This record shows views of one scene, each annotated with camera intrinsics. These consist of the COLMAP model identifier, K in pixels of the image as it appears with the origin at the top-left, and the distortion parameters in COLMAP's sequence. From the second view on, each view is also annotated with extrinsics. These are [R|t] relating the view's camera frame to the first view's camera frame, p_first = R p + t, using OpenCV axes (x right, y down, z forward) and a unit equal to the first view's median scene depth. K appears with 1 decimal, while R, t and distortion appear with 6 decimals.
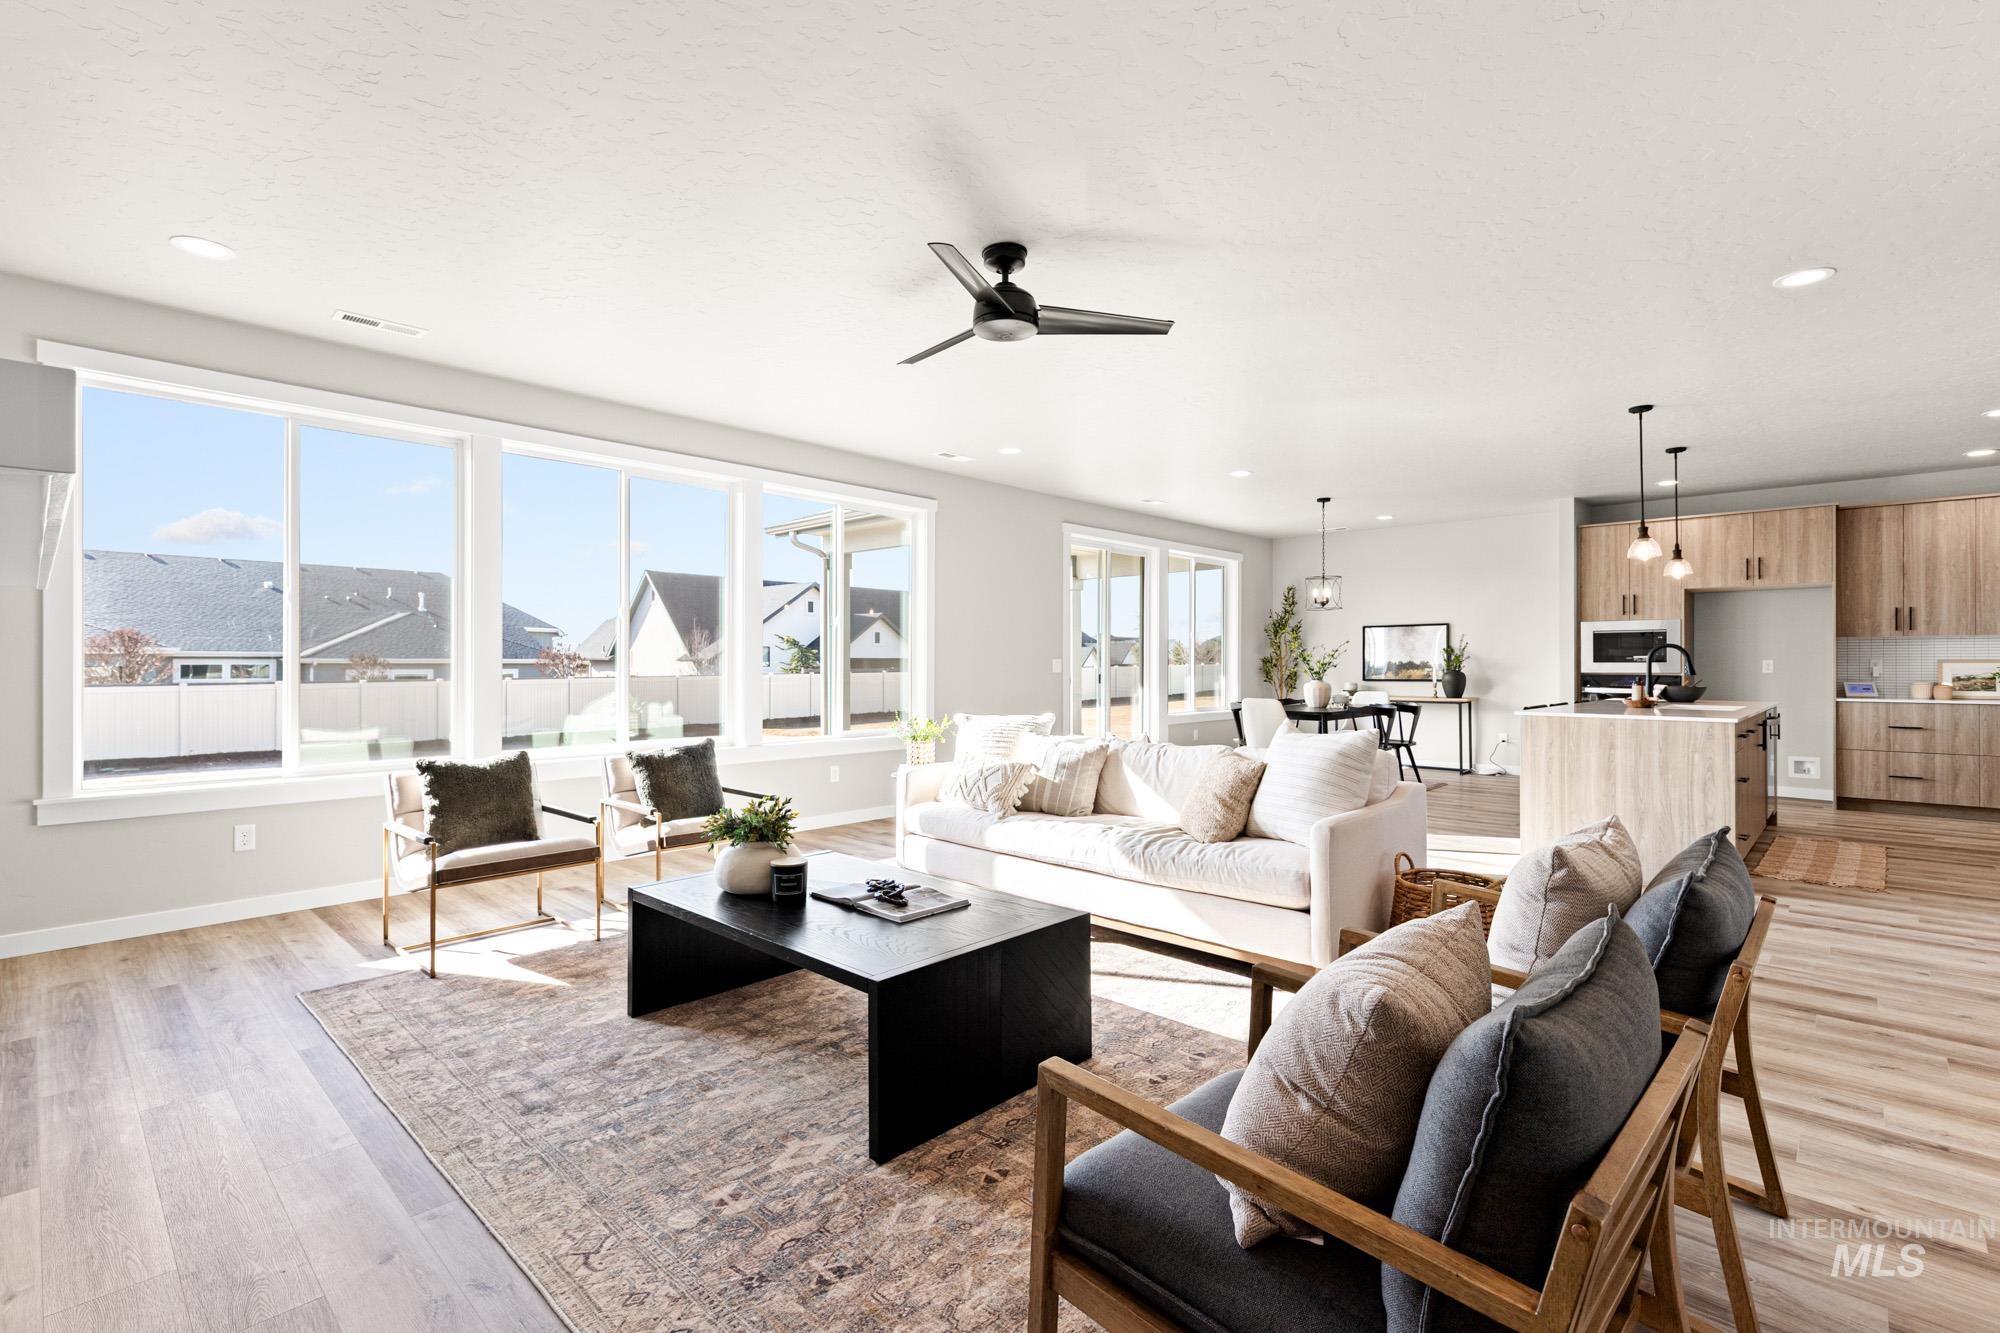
lens RADIAL K [[911.4, 0, 993.7], [0, 911.4, 667.2], [0, 0, 1]] dist [0.012054, -0.000249]
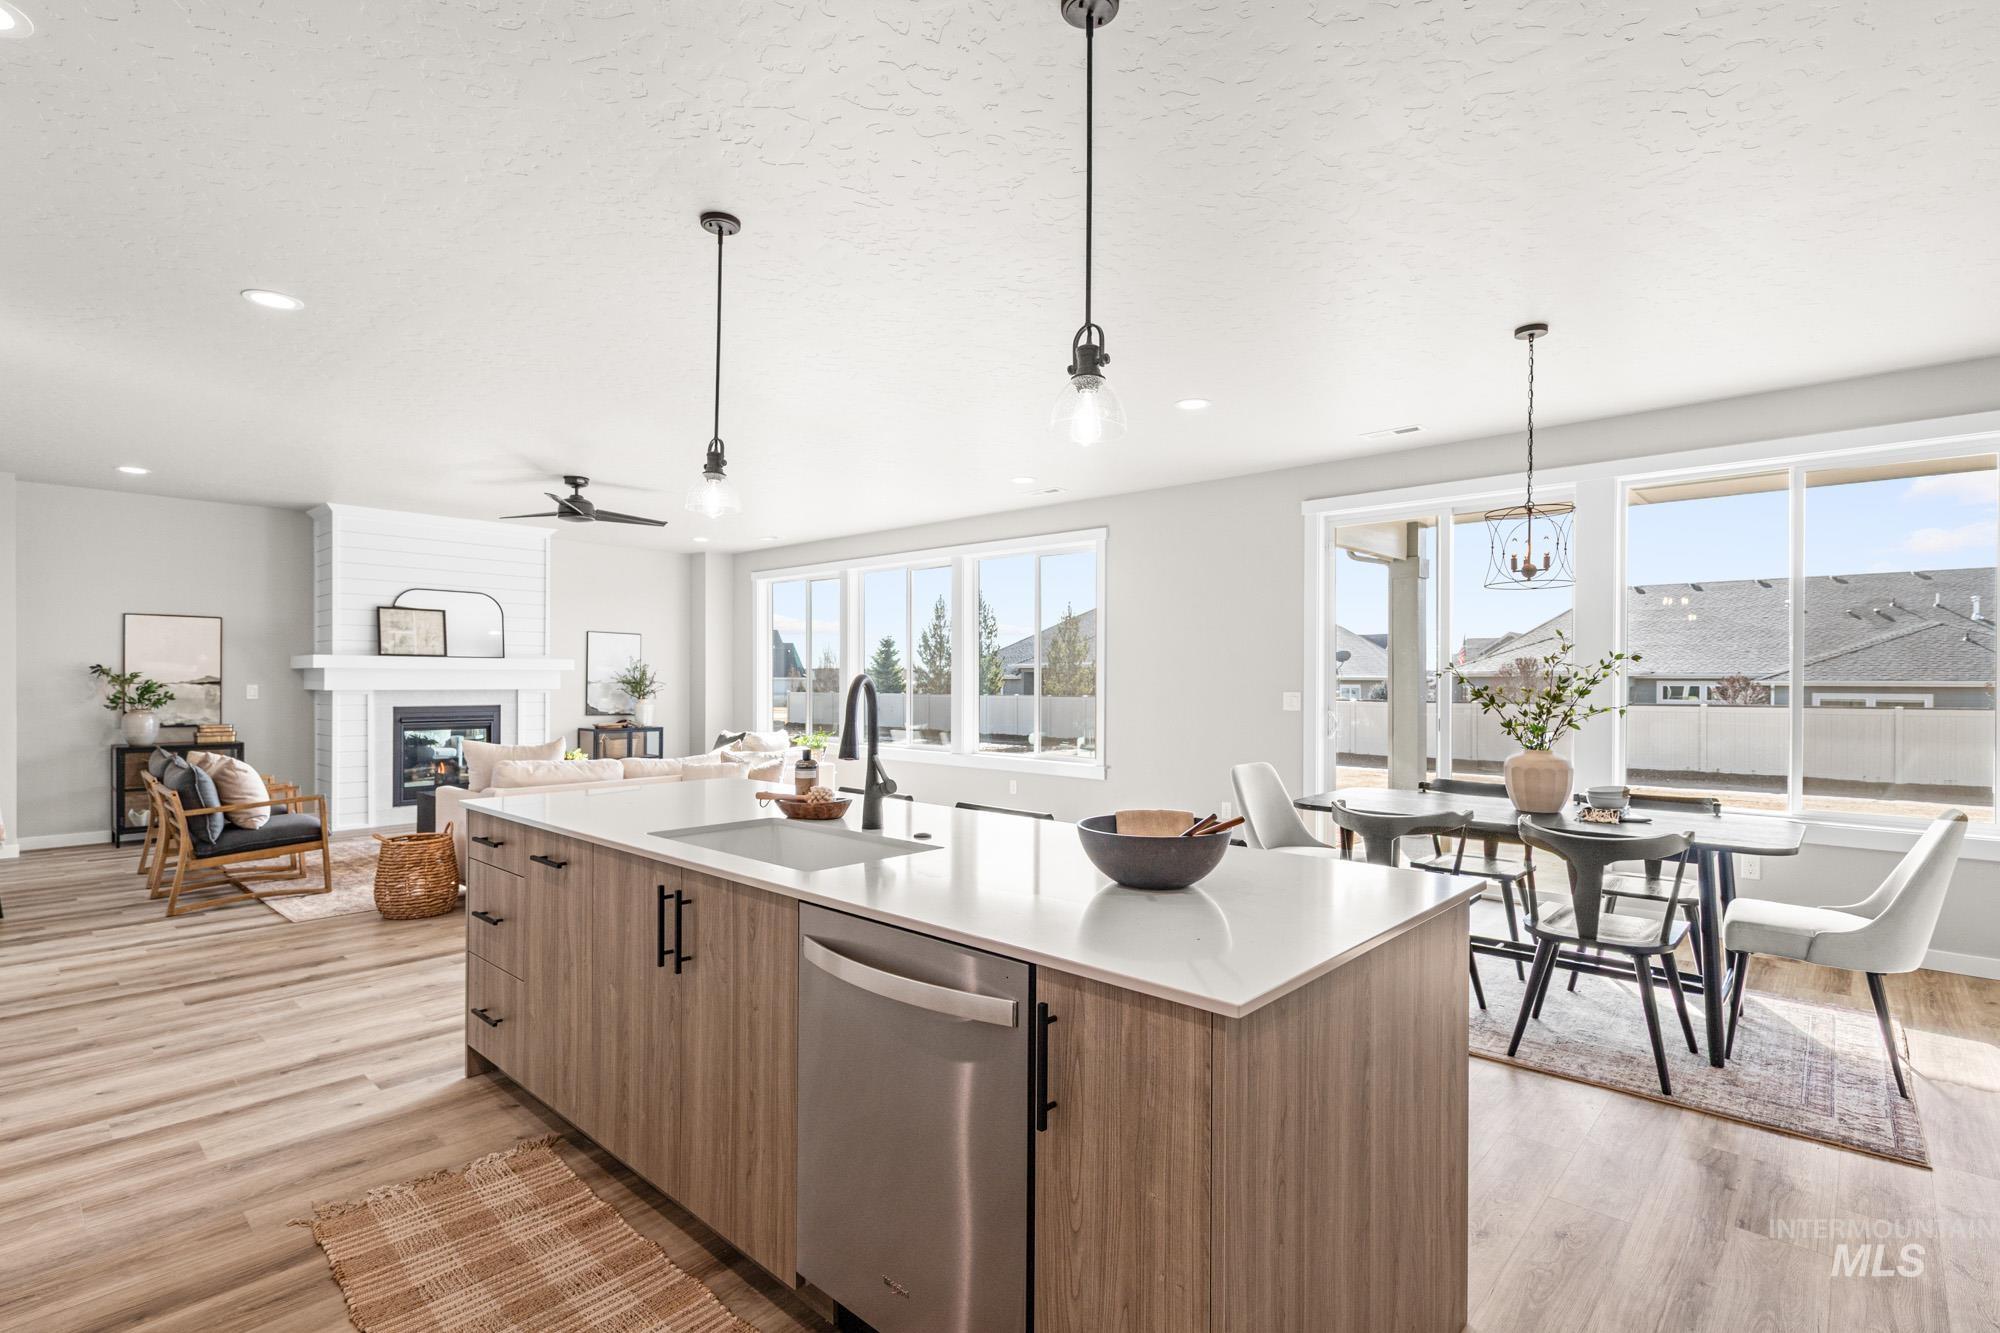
lens RADIAL K [[949.4, 0, 1015.4], [0, 949.4, 686.9], [0, 0, 1]] dist [0.009259, -0.003460]
pose [[0.026625, 0.008226, -0.999612, 0.813229], [-0.008743, 0.999930, 0.007996, -0.016249], [0.999607, 0.008527, 0.026695, 0.750668]]
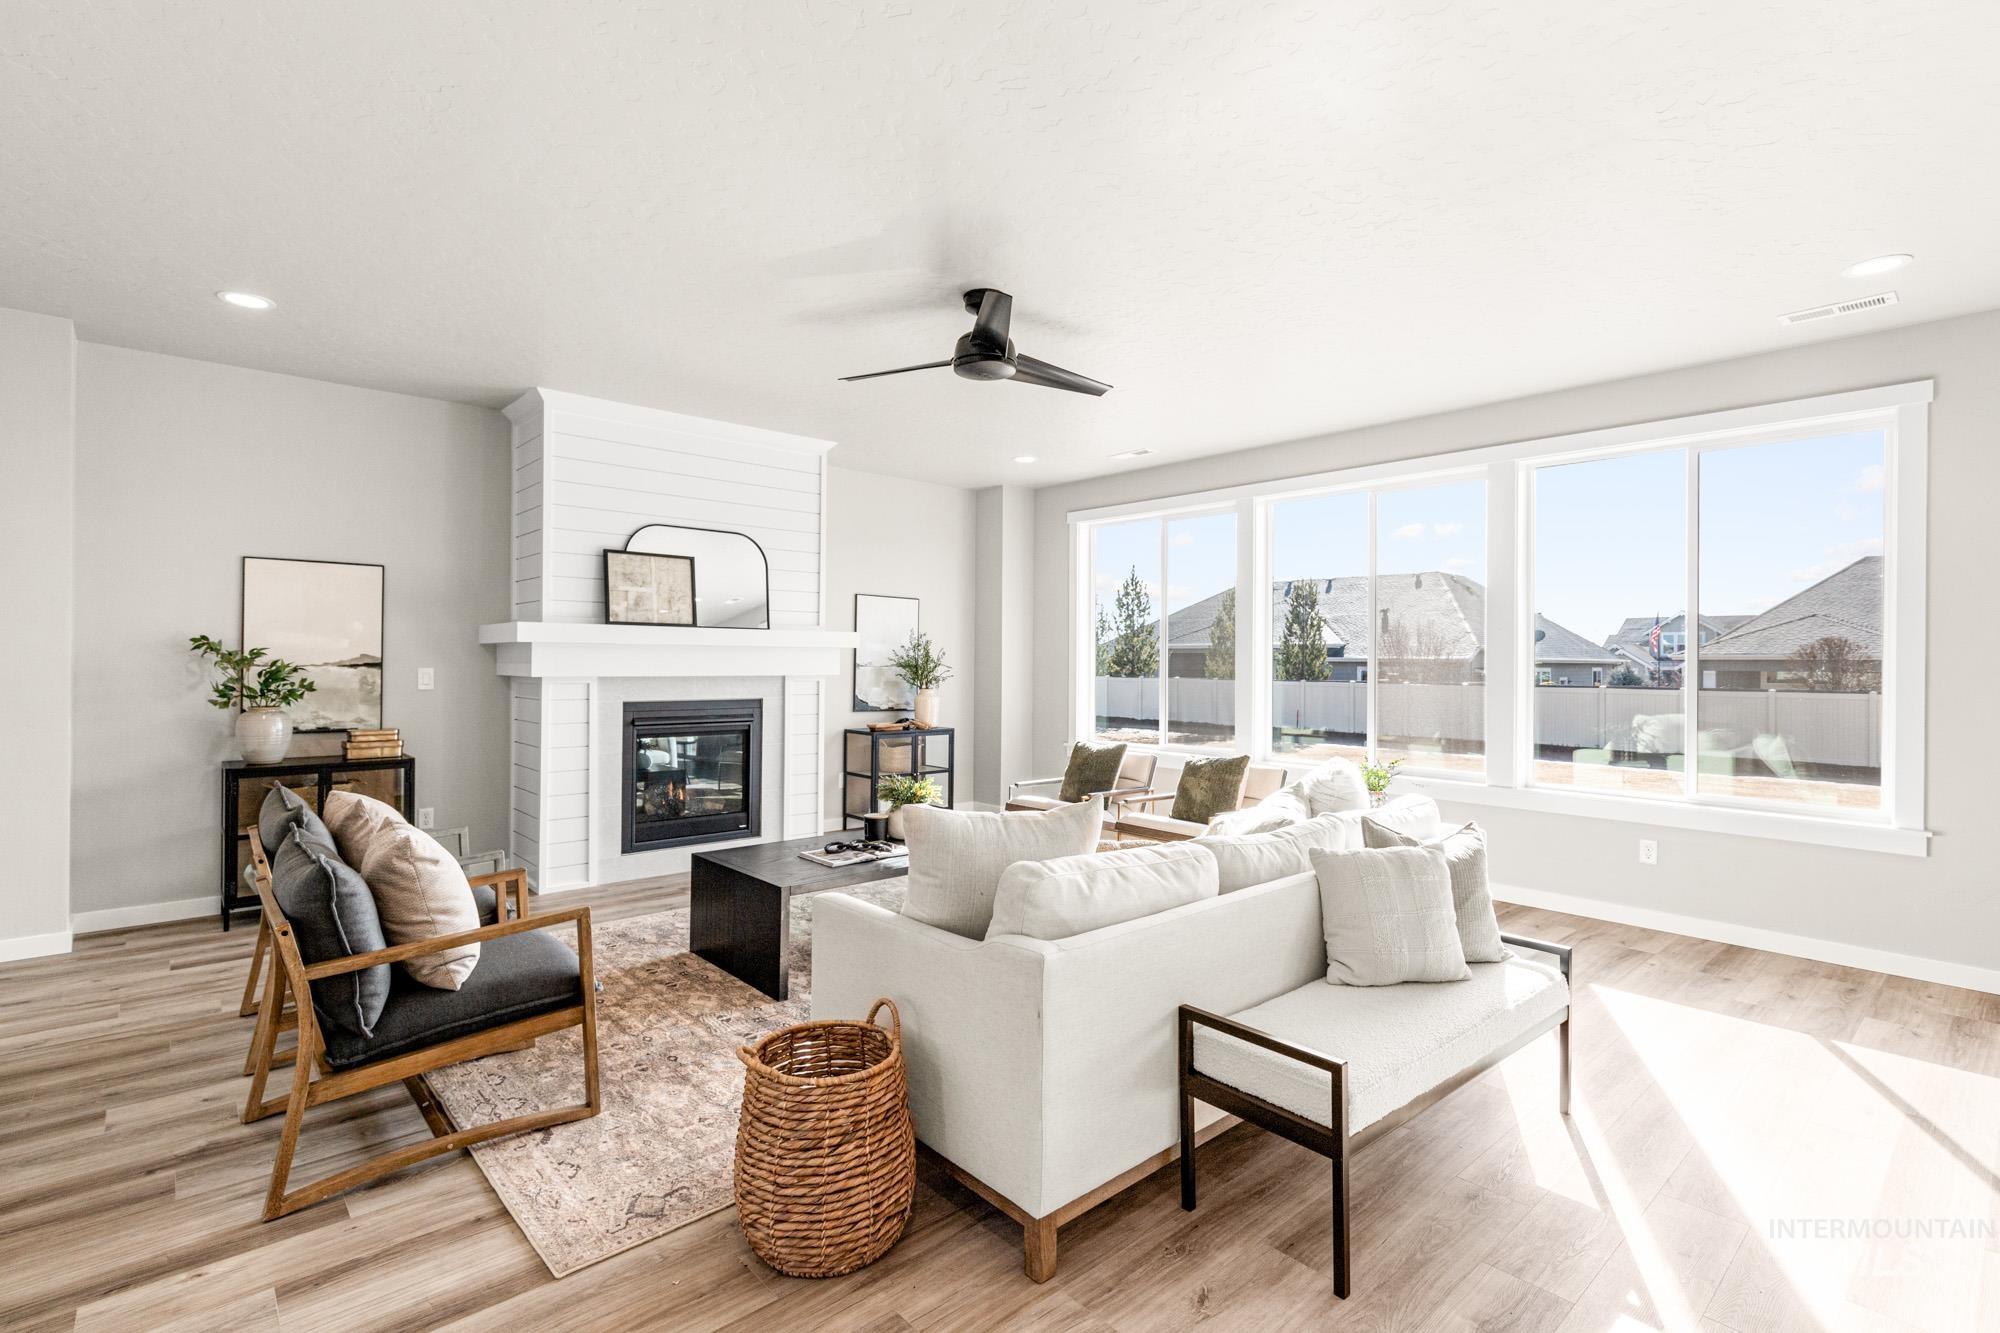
lens RADIAL K [[949.4, 0, 1022.5], [0, 949.4, 658.7], [0, 0, 1]] dist [0.009259, -0.003460]
pose [[-0.071903, -0.001069, -0.997411, 0.445303], [-0.013095, 0.999914, -0.000128, -0.015251], [0.997326, 0.013051, -0.071911, 0.456799]]
